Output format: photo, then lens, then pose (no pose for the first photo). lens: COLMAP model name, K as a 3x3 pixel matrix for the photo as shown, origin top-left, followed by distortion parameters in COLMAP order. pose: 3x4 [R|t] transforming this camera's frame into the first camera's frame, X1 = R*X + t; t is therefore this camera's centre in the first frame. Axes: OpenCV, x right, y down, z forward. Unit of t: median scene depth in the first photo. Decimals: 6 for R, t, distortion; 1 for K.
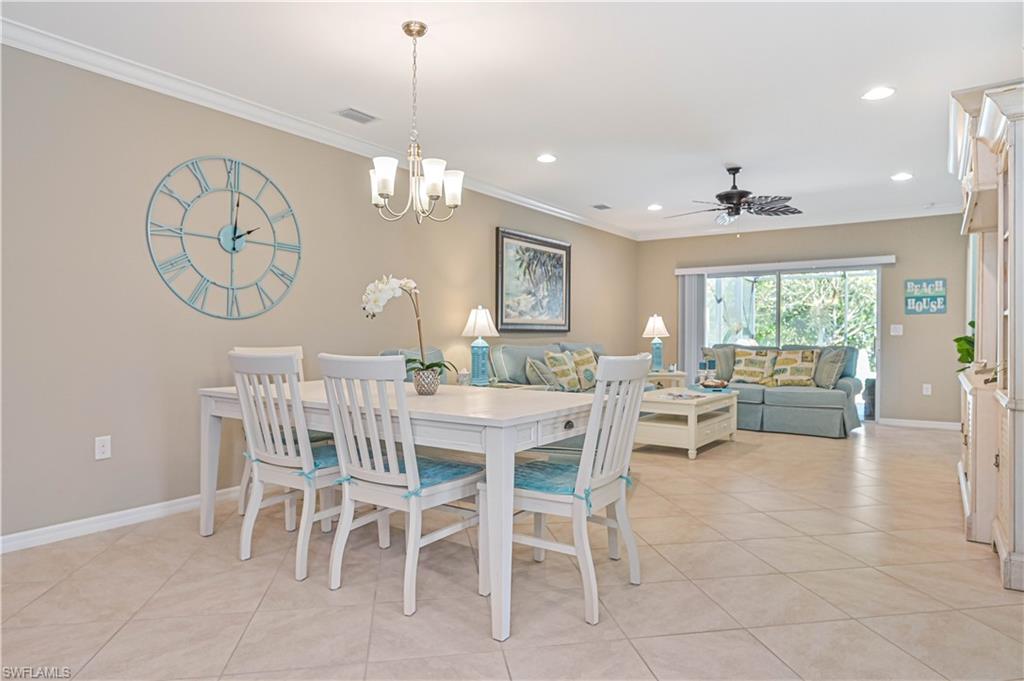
lens RADIAL K [[611.7, 0, 517.6], [0, 611.7, 336.3], [0, 0, 1]] dist [0.001570, -0.001097]
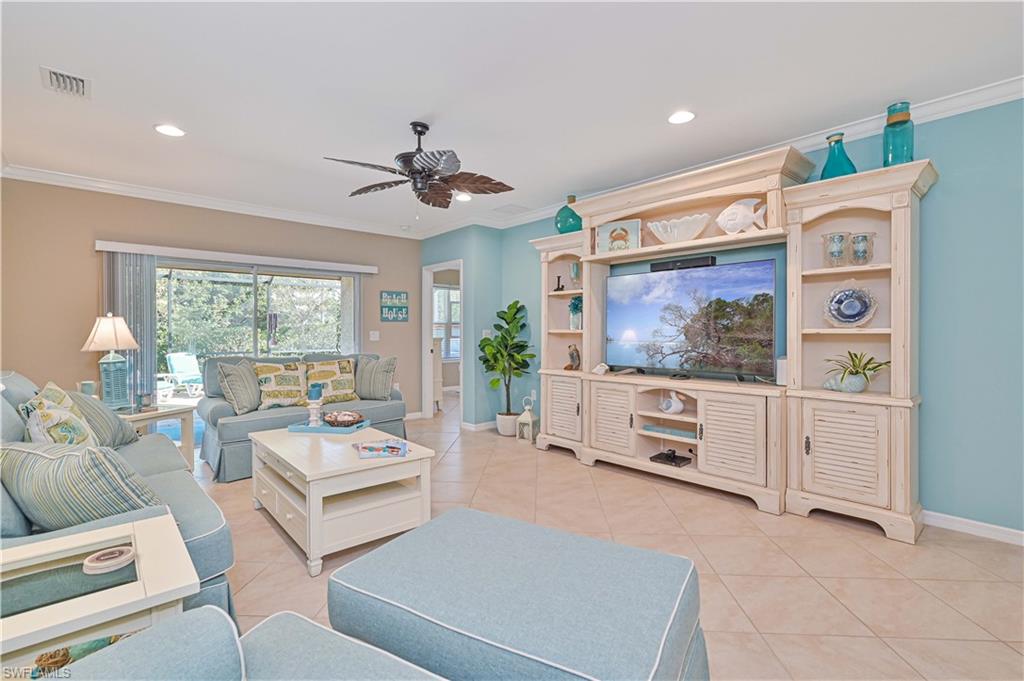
lens RADIAL K [[465.4, 0, 517.0], [0, 465.4, 339.5], [0, 0, 1]] dist [0.003901, -0.000862]
pose [[0.232823, -0.021121, 0.972290, -0.140662], [0.006368, 0.999776, 0.020193, -0.020581], [-0.972498, 0.001490, 0.232906, 0.607305]]
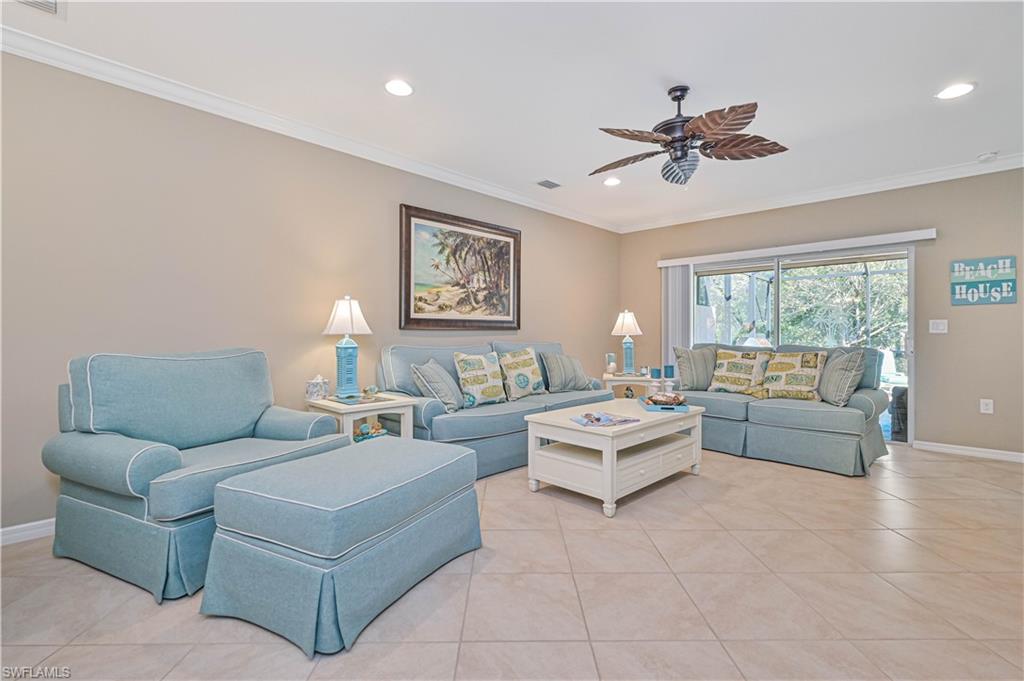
lens RADIAL K [[465.4, 0, 513.0], [0, 465.4, 330.5], [0, 0, 1]] dist [0.003901, -0.000862]
pose [[0.986797, -0.001151, -0.161957, 0.204633], [-0.000475, 0.999950, -0.010002, 0.001002], [0.161961, 0.009947, 0.986747, 0.366521]]
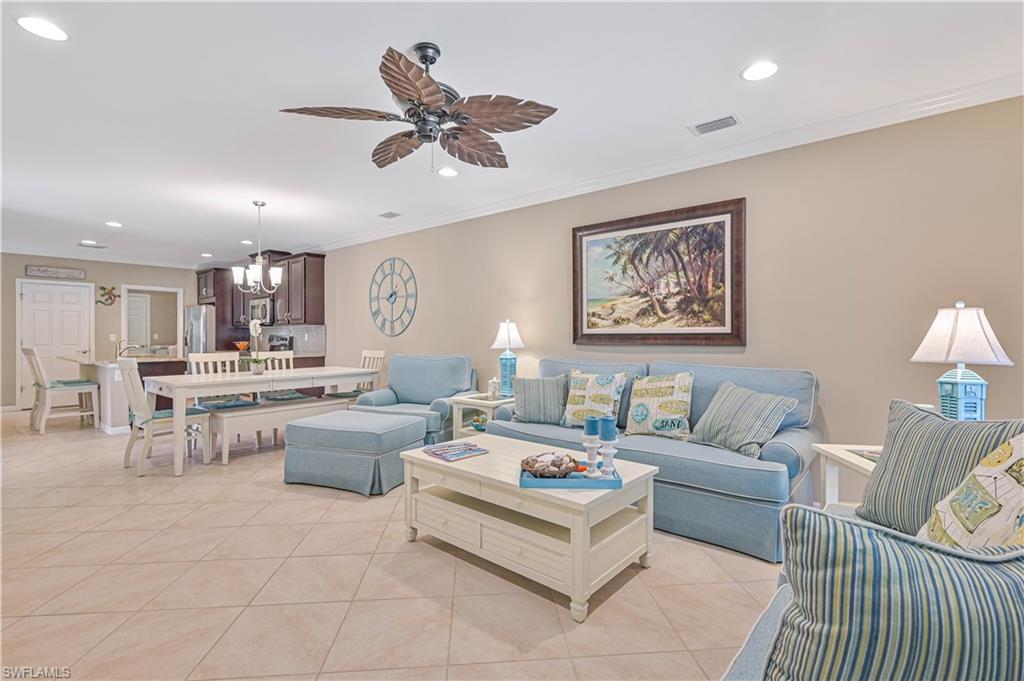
lens RADIAL K [[465.4, 0, 517.4], [0, 465.4, 339.2], [0, 0, 1]] dist [0.003901, -0.000862]
pose [[-0.085171, 0.011530, -0.996300, 0.612278], [0.000032, 0.999933, 0.011569, -0.020675], [0.996366, 0.000954, -0.085166, 0.902568]]
